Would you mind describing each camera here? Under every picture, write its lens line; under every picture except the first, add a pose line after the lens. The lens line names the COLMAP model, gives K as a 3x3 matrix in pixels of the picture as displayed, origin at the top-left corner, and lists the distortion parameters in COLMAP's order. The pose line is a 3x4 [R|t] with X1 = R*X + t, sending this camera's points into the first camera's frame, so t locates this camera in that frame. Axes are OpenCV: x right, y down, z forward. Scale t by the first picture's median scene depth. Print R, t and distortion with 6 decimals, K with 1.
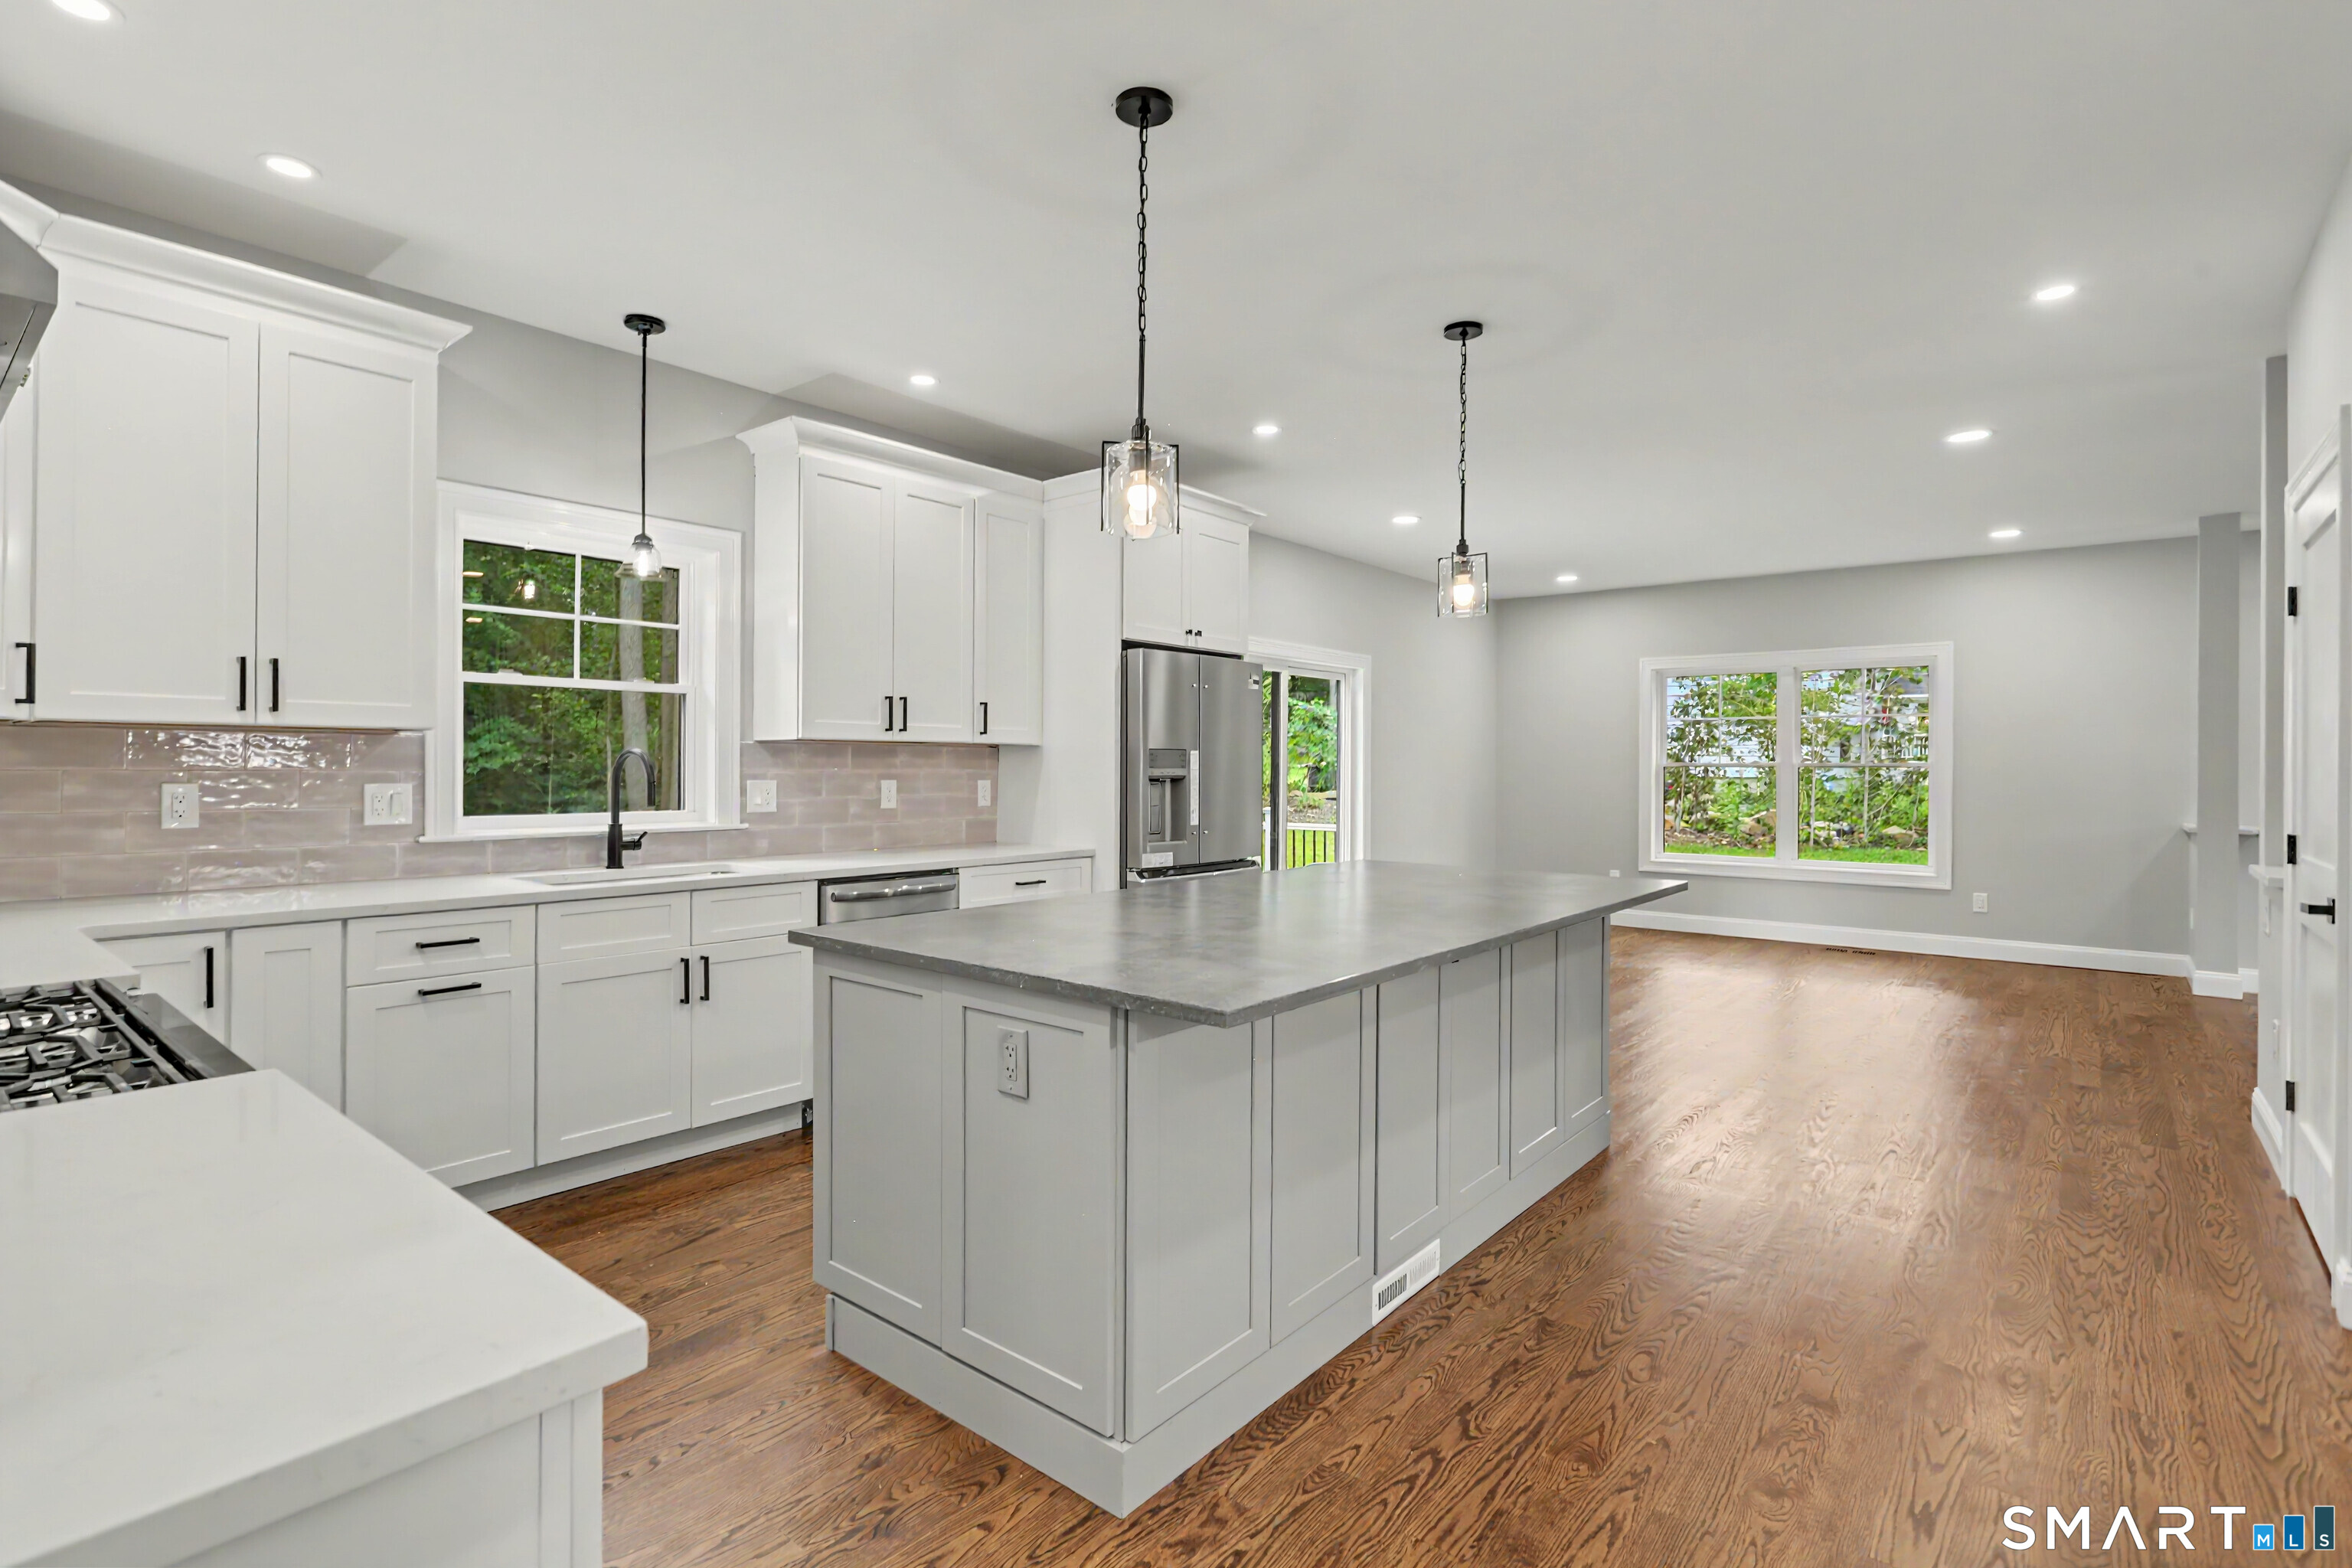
lens RADIAL K [[1141.1, 0, 1124.9], [0, 1141.1, 770.8], [0, 0, 1]] dist [-0.010365, 0.003069]
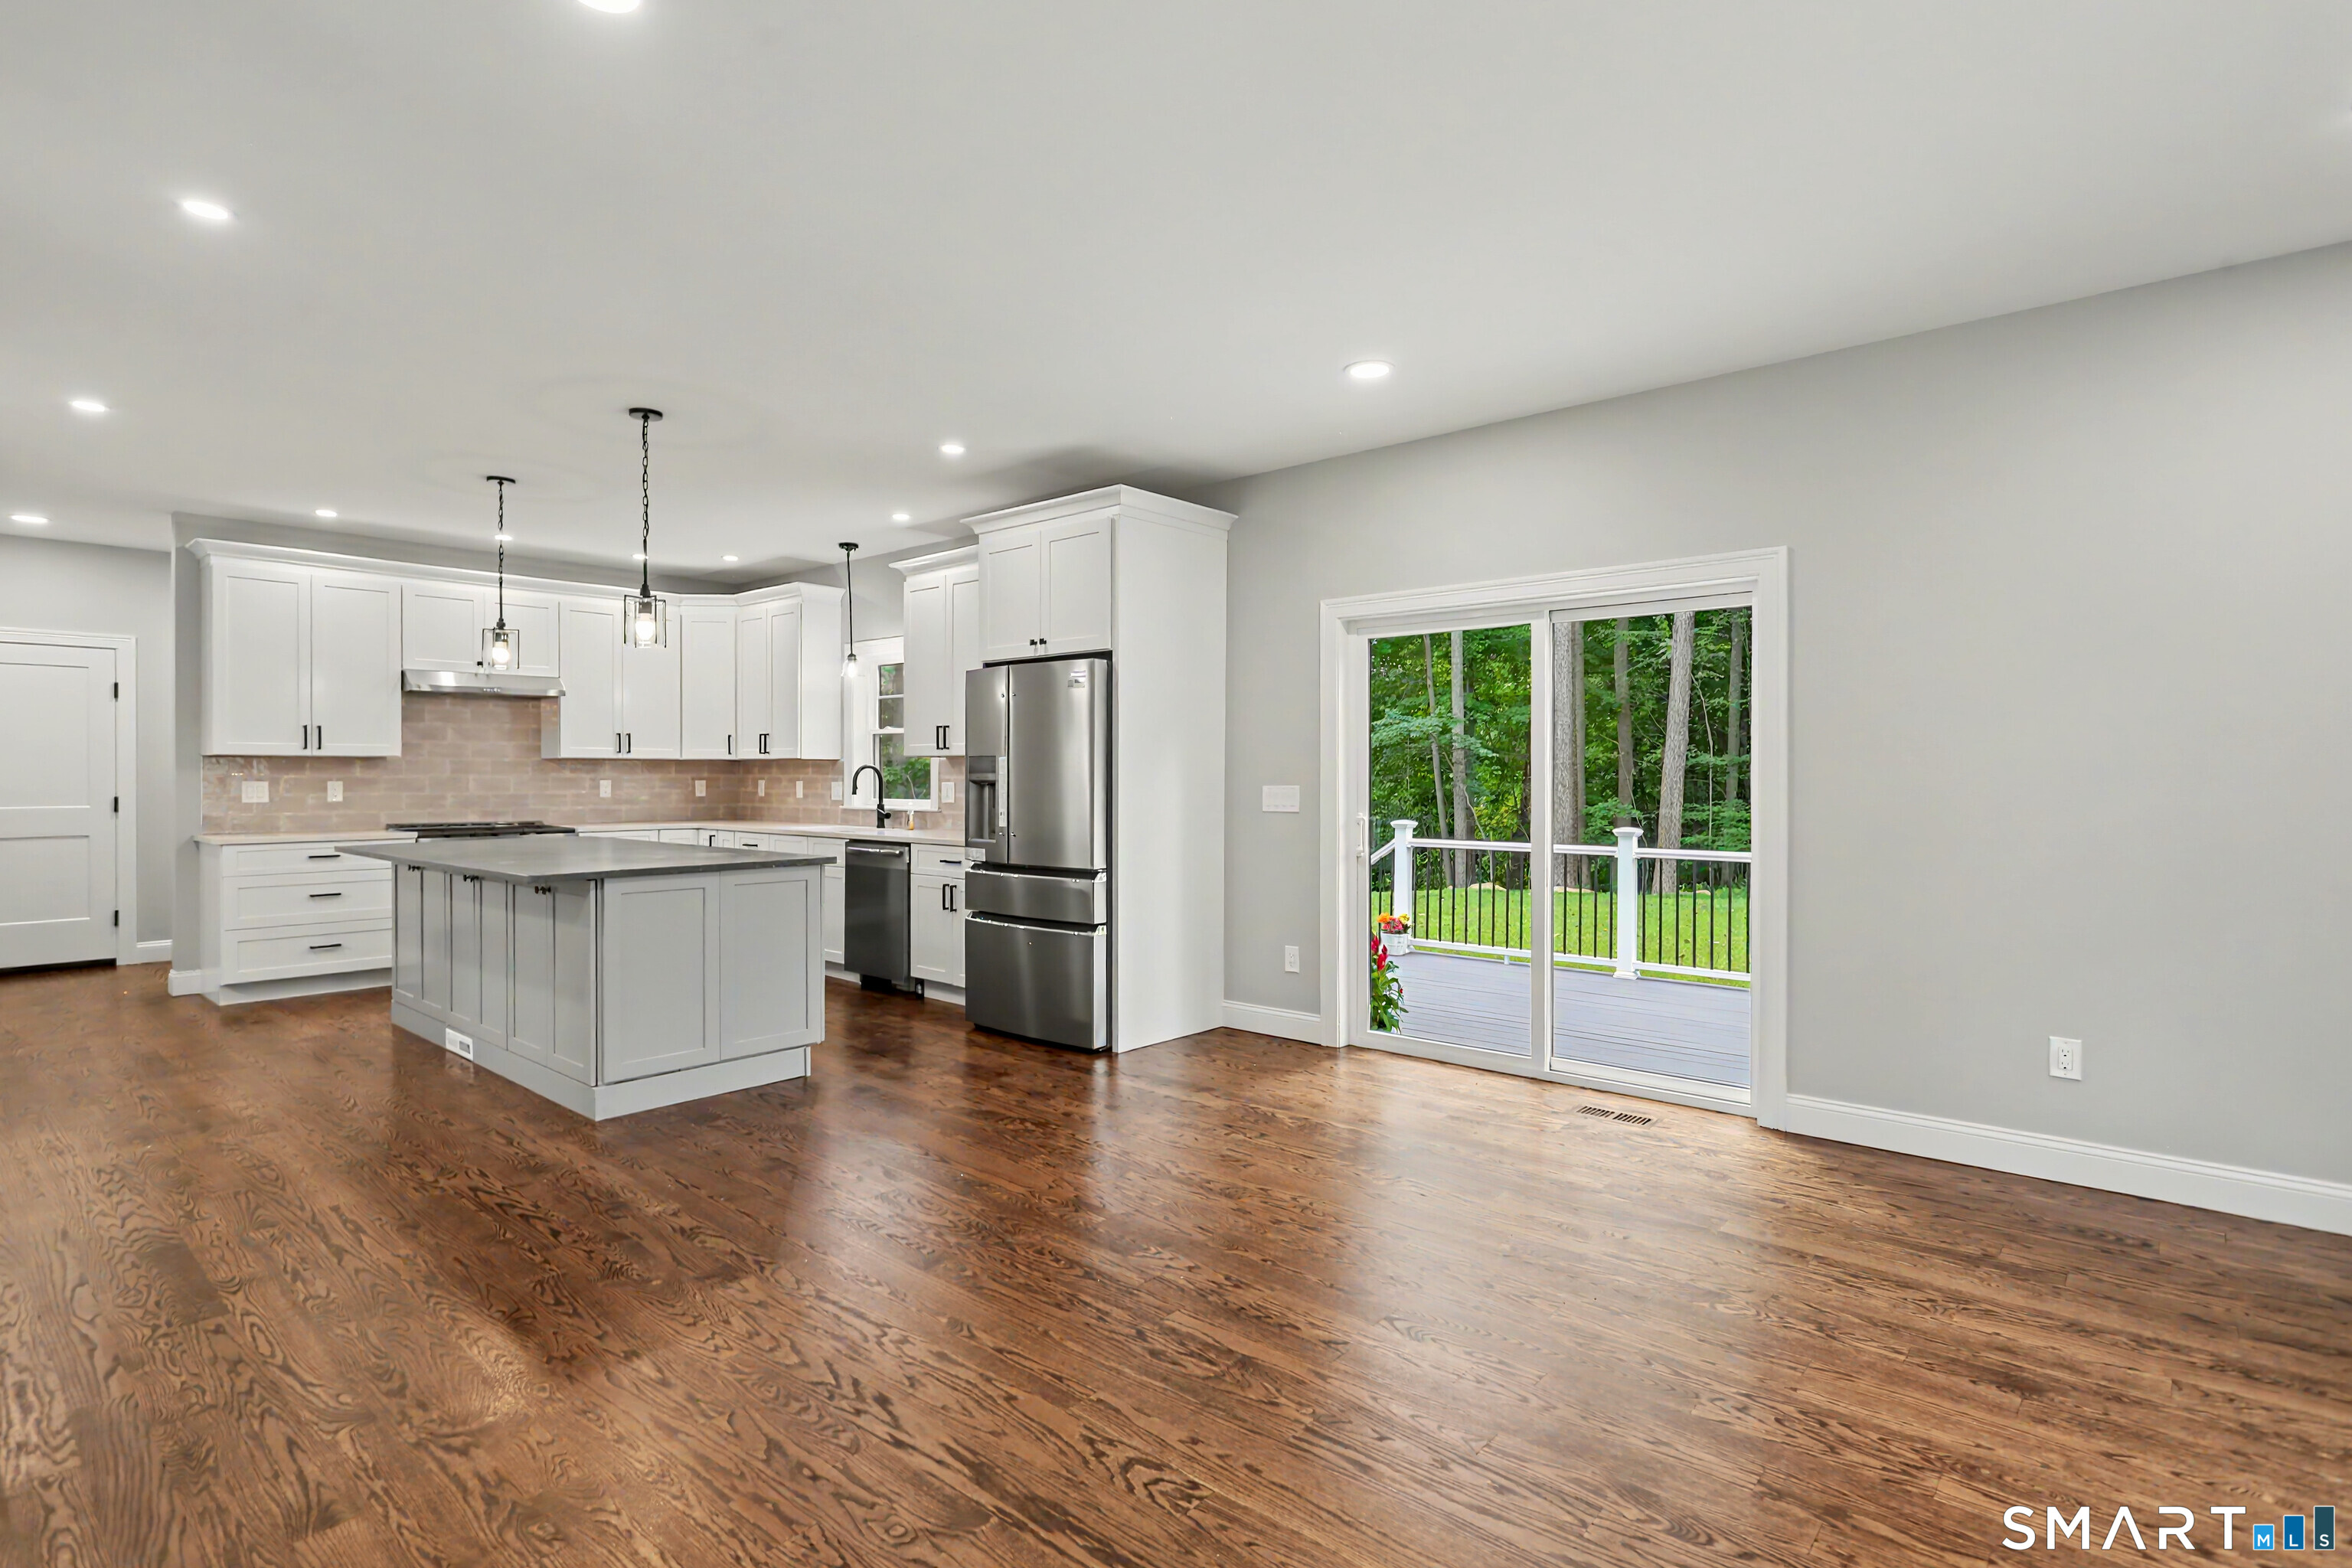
lens RADIAL K [[1141.1, 0, 1186.5], [0, 1141.1, 782.8], [0, 0, 1]] dist [-0.010365, 0.003069]
pose [[-0.006757, 0.000536, -0.999977, 1.310407], [-0.005617, 0.999984, 0.000574, 0.006071], [0.999961, 0.005621, -0.006754, 1.371065]]
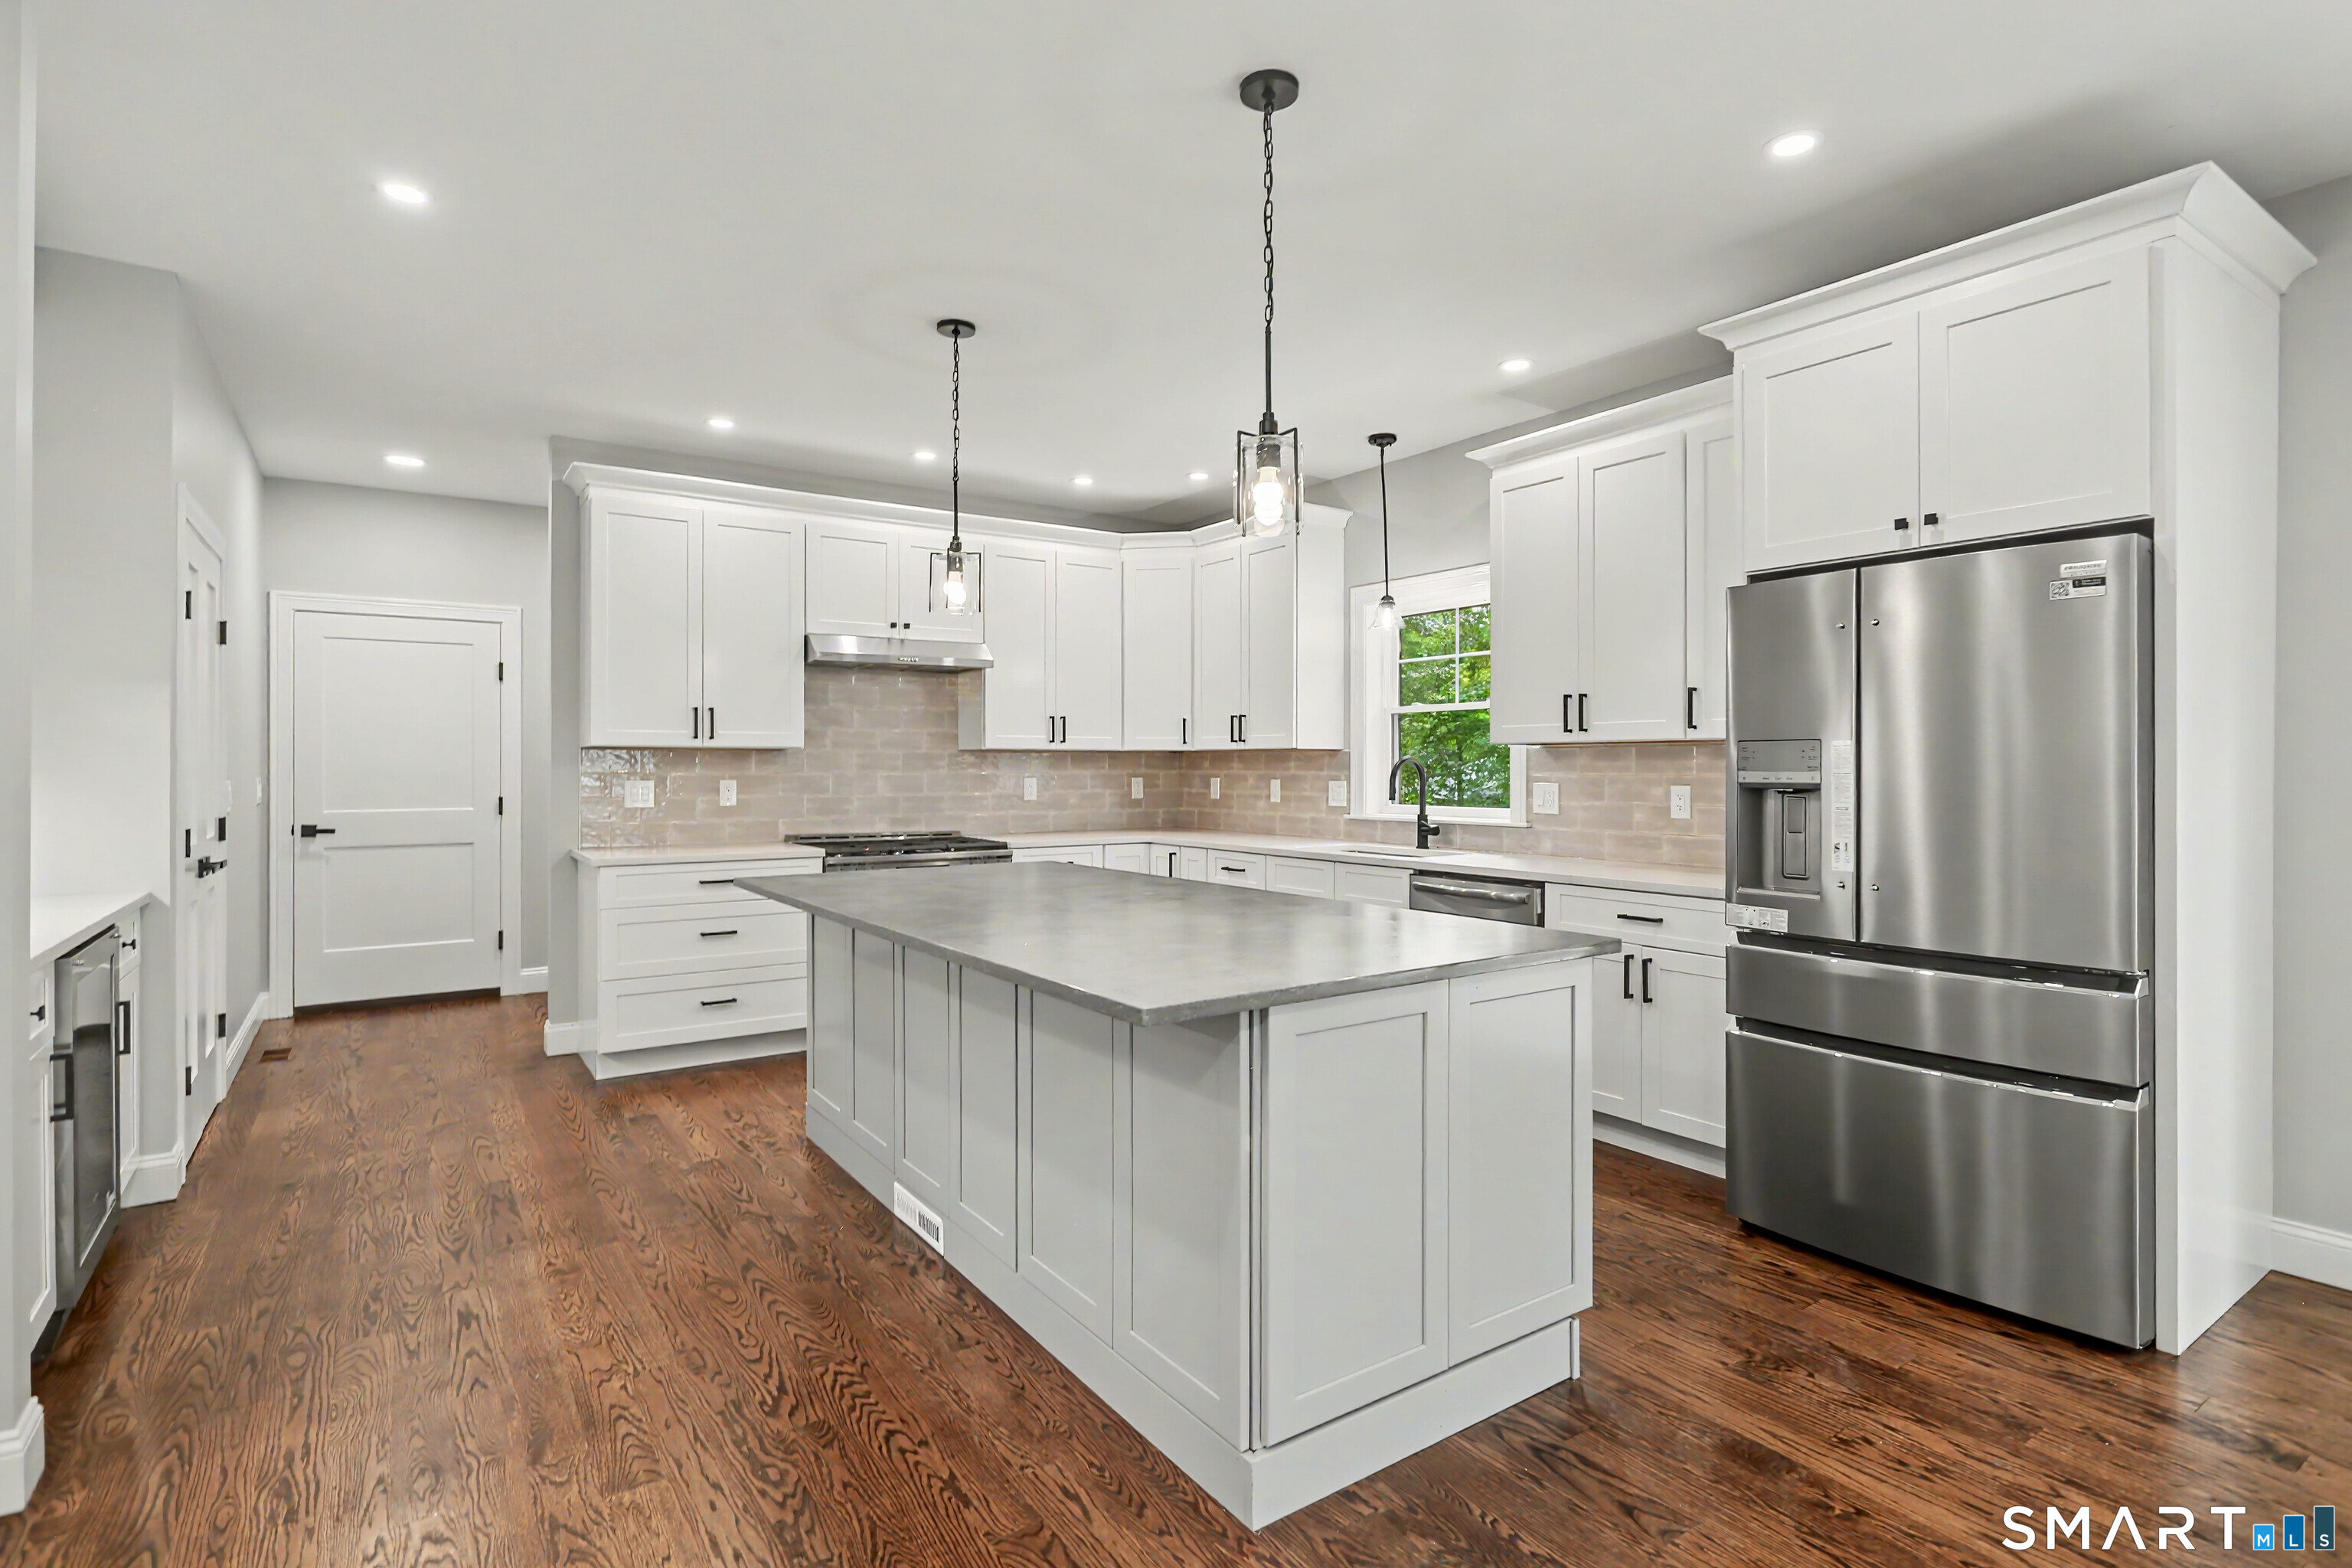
lens RADIAL K [[1141.1, 0, 1195.7], [0, 1141.1, 769.3], [0, 0, 1]] dist [-0.010365, 0.003069]
pose [[-0.246003, -0.004213, -0.969260, 0.800511], [-0.005872, 0.999979, -0.002856, 0.000335], [0.969251, 0.004989, -0.246022, 0.962643]]
